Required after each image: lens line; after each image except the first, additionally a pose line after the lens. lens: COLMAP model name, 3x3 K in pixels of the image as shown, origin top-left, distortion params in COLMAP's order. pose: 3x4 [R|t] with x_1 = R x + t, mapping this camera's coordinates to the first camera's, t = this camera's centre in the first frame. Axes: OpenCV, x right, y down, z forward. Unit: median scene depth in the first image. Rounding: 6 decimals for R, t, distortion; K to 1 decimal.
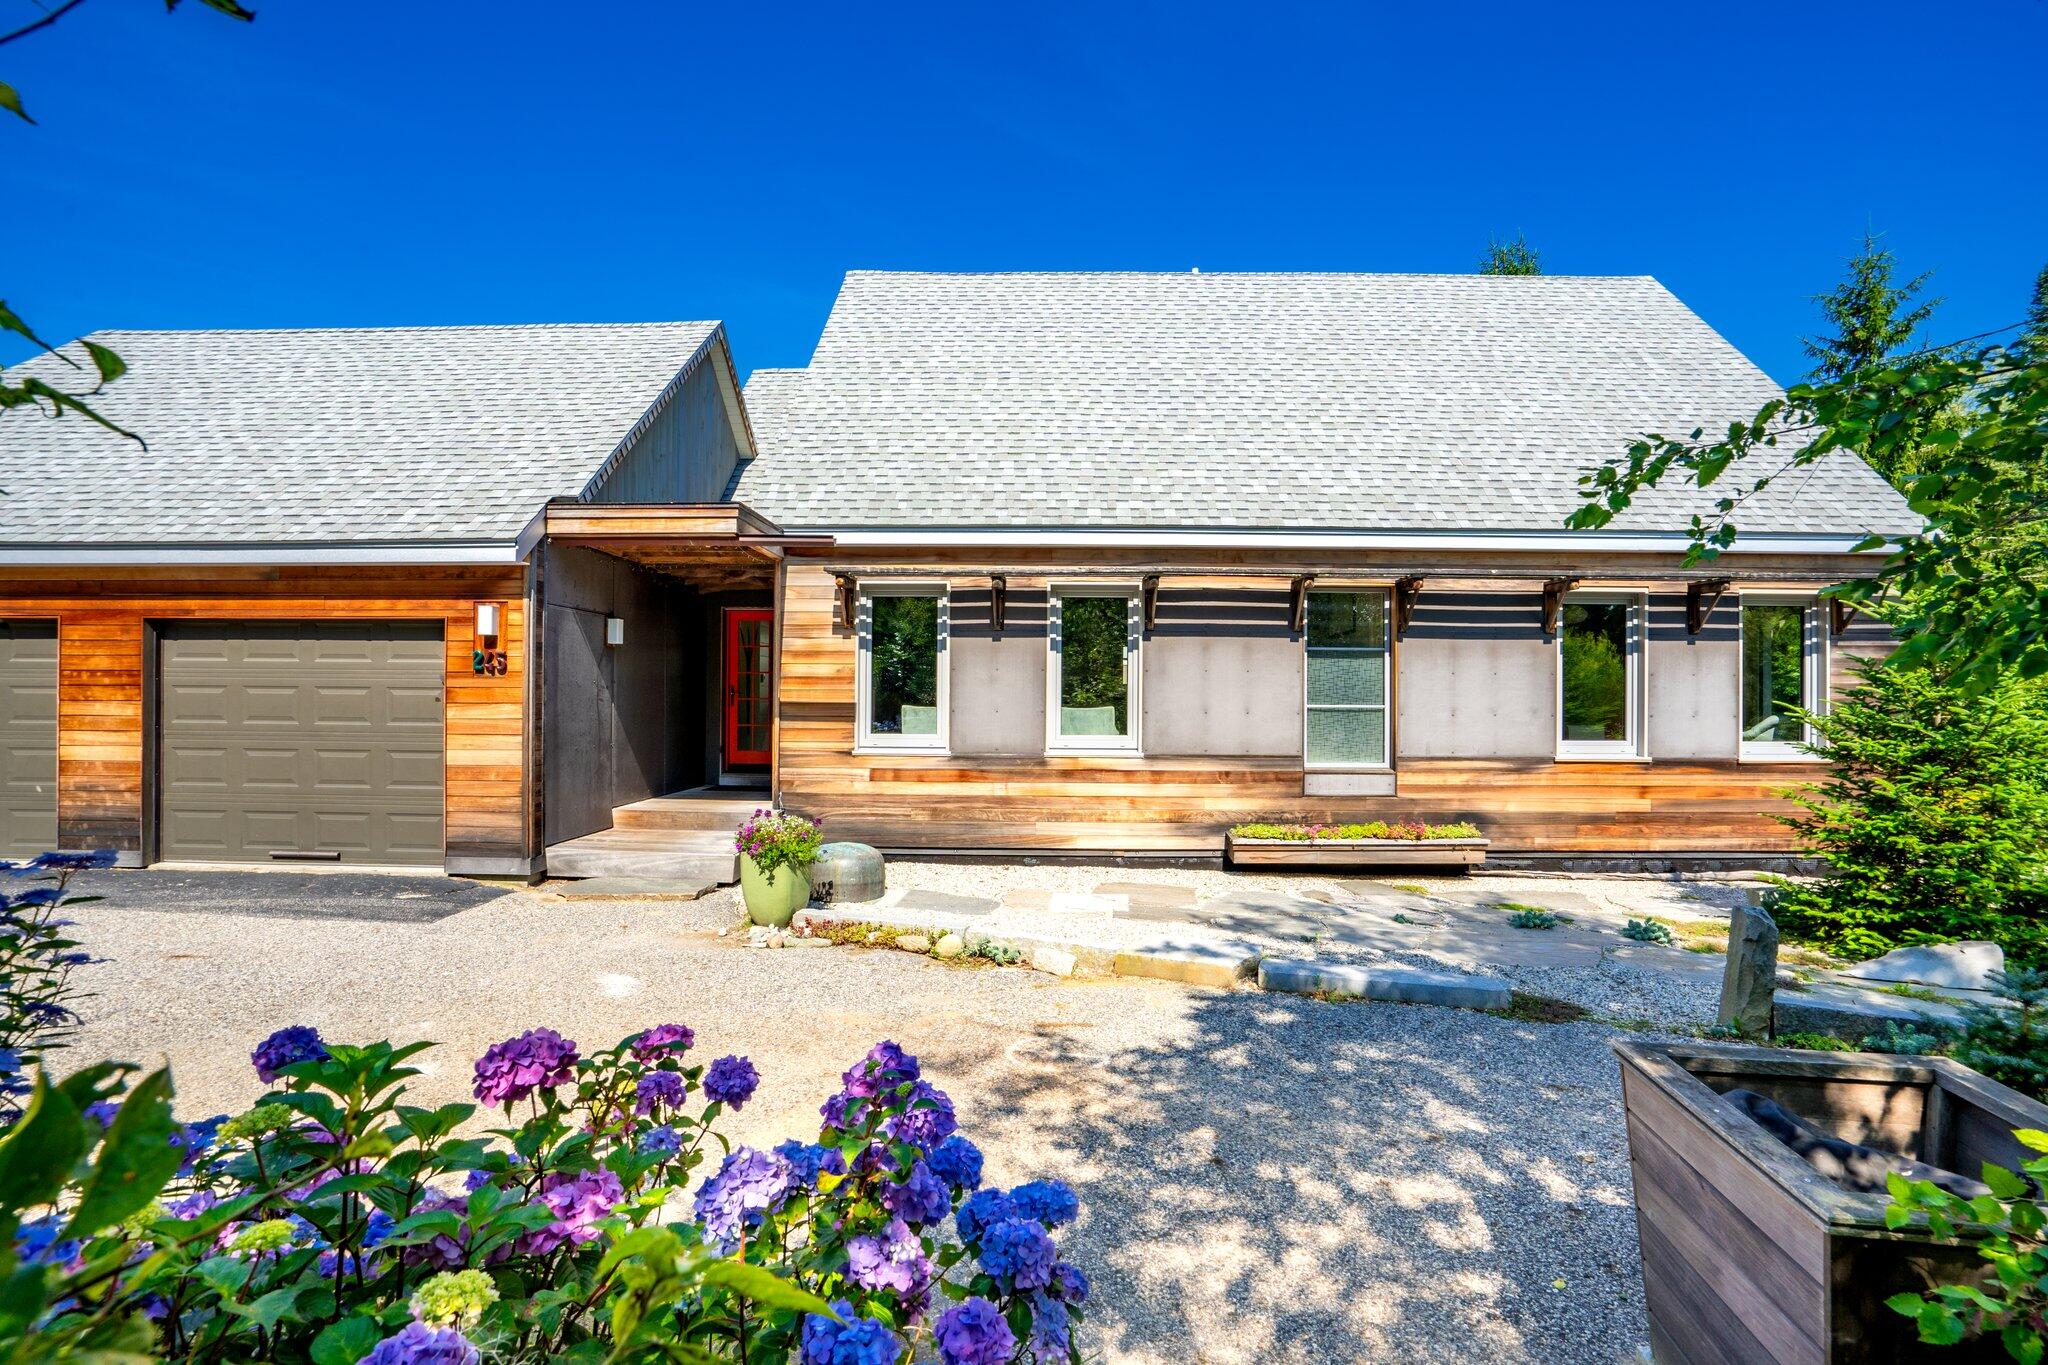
lens RADIAL K [[996.8, 0, 1031.1], [0, 996.8, 672.3], [0, 0, 1]] dist [-0.045237, 0.000446]
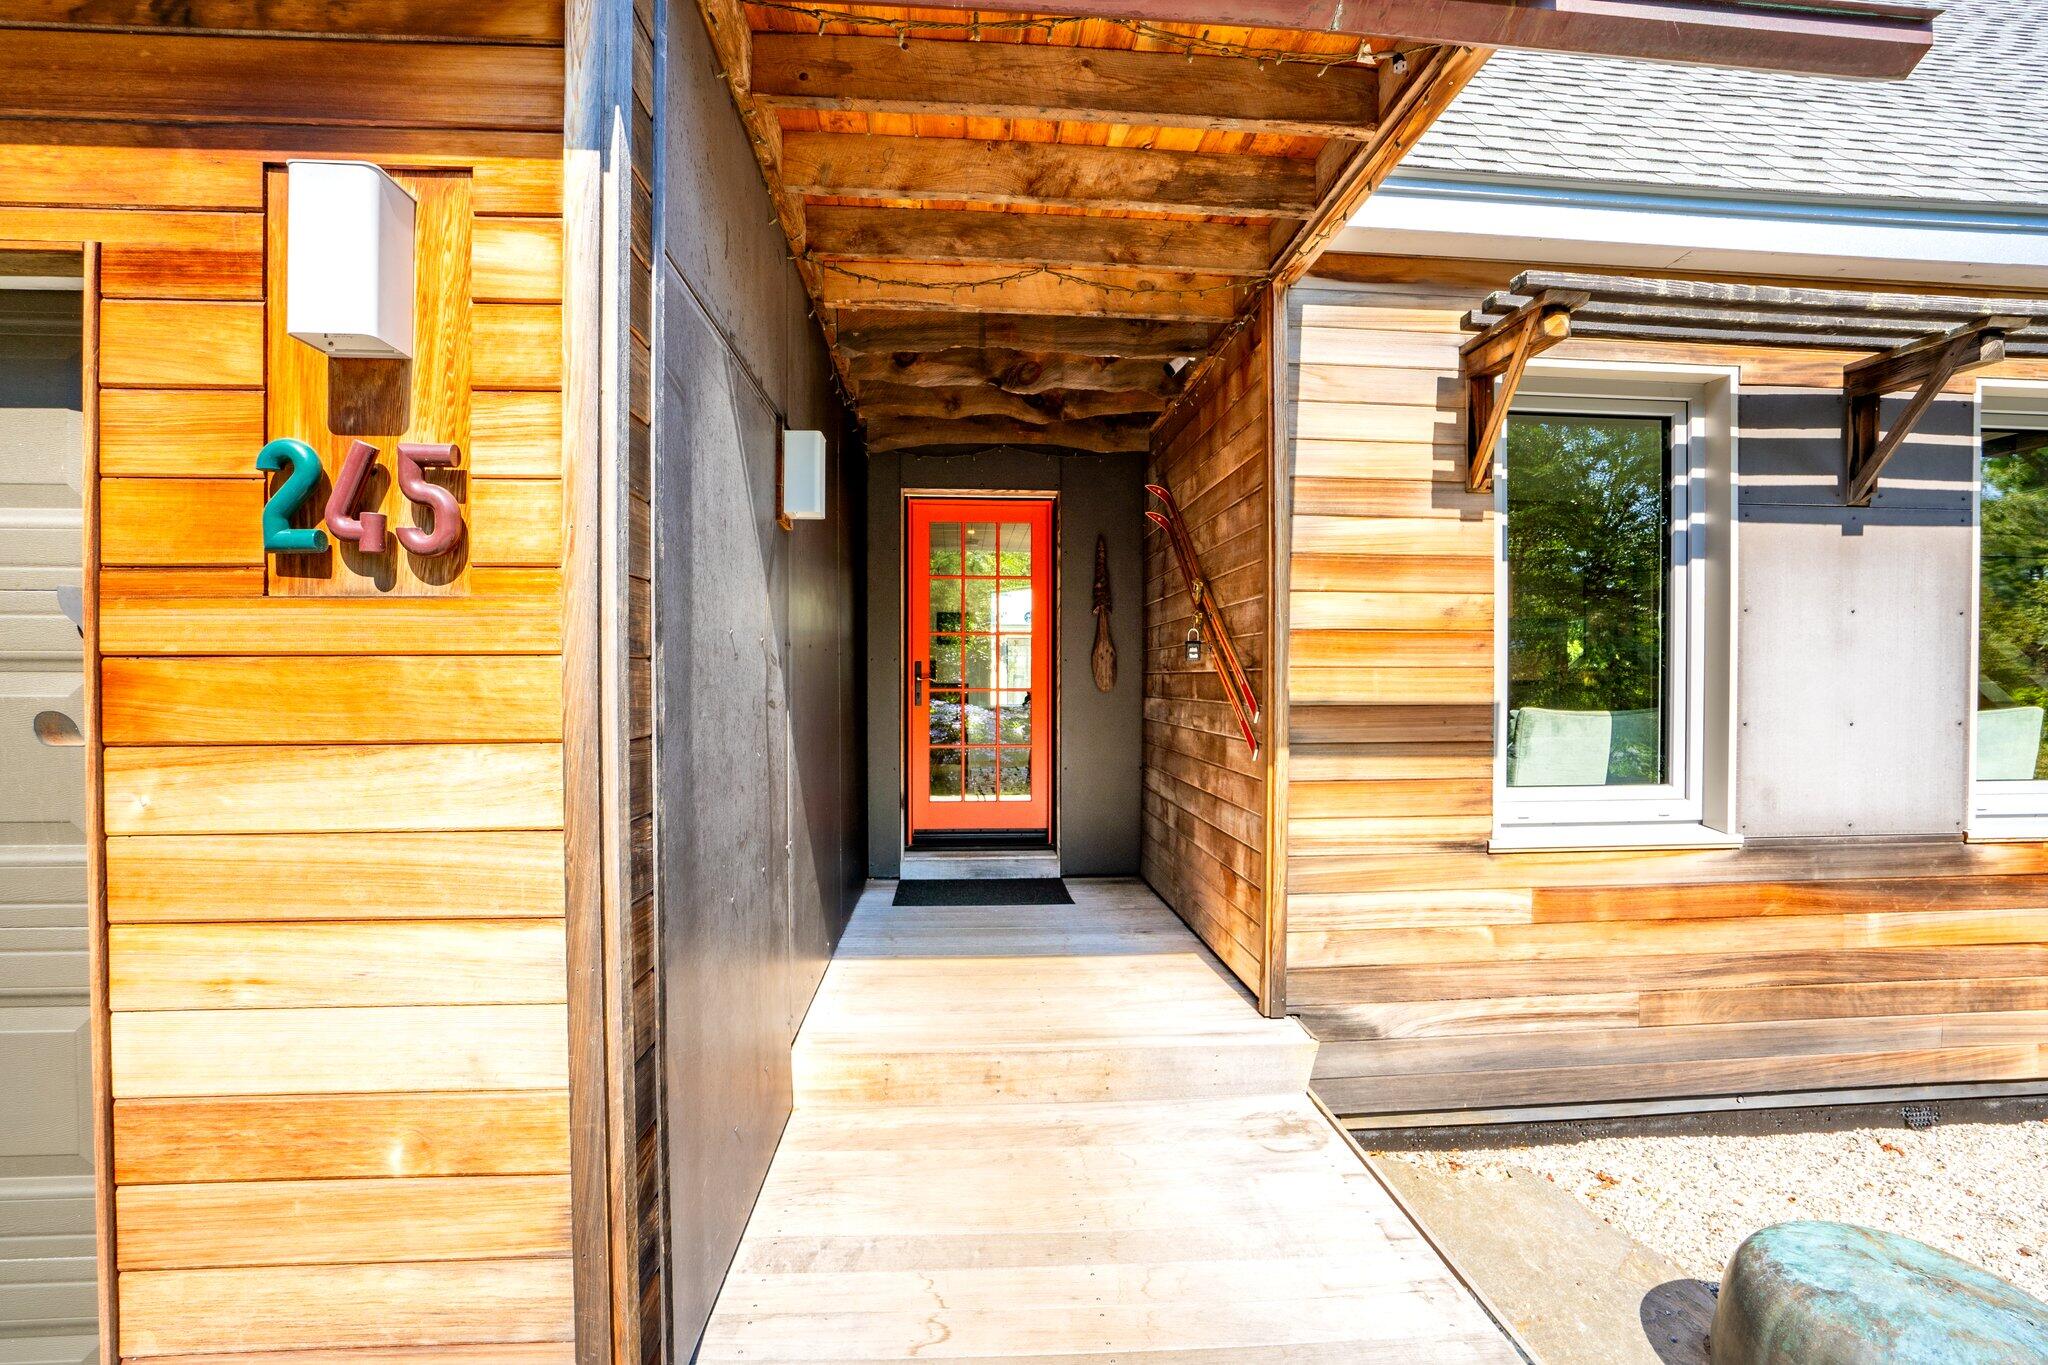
lens RADIAL K [[967.0, 0, 1036.0], [0, 967.0, 673.7], [0, 0, 1]] dist [-0.035884, 0.004162]
pose [[0.994426, -0.005680, 0.105281, -0.380038], [0.004018, 0.999864, 0.015994, 0.013912], [-0.105358, -0.015482, 0.994314, 0.692293]]
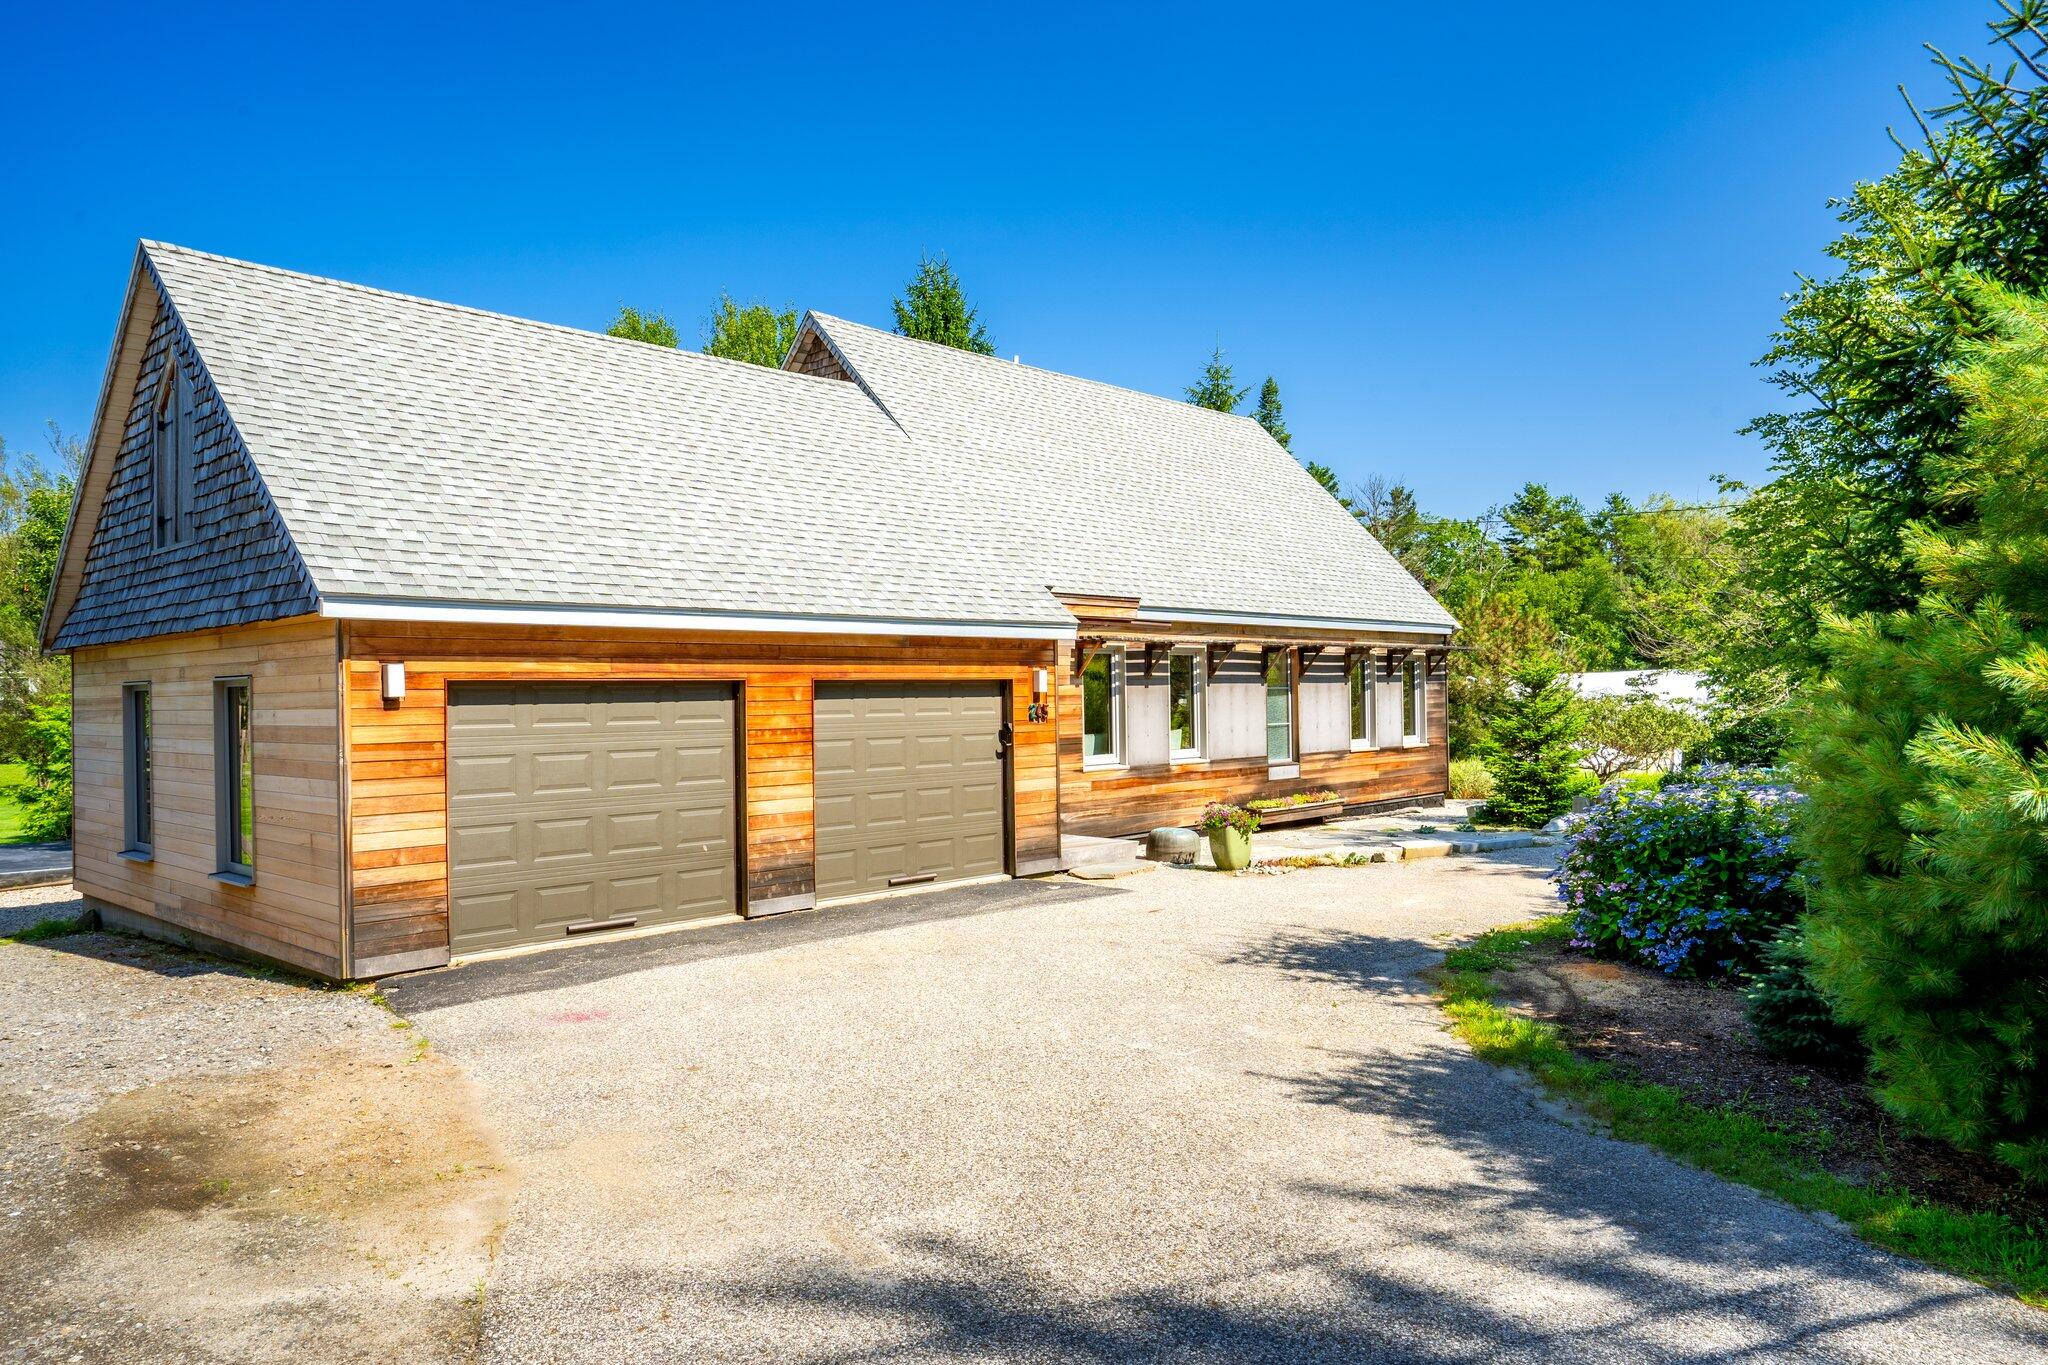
lens RADIAL K [[1366.0, 0, 1016.1], [0, 1366.0, 682.9], [0, 0, 1]] dist [0.008284, 0.000434]
pose [[0.678054, -0.011395, 0.734924, -1.631991], [0.013220, 0.999907, 0.003306, -0.047028], [-0.734893, 0.007474, 0.678142, -0.198378]]
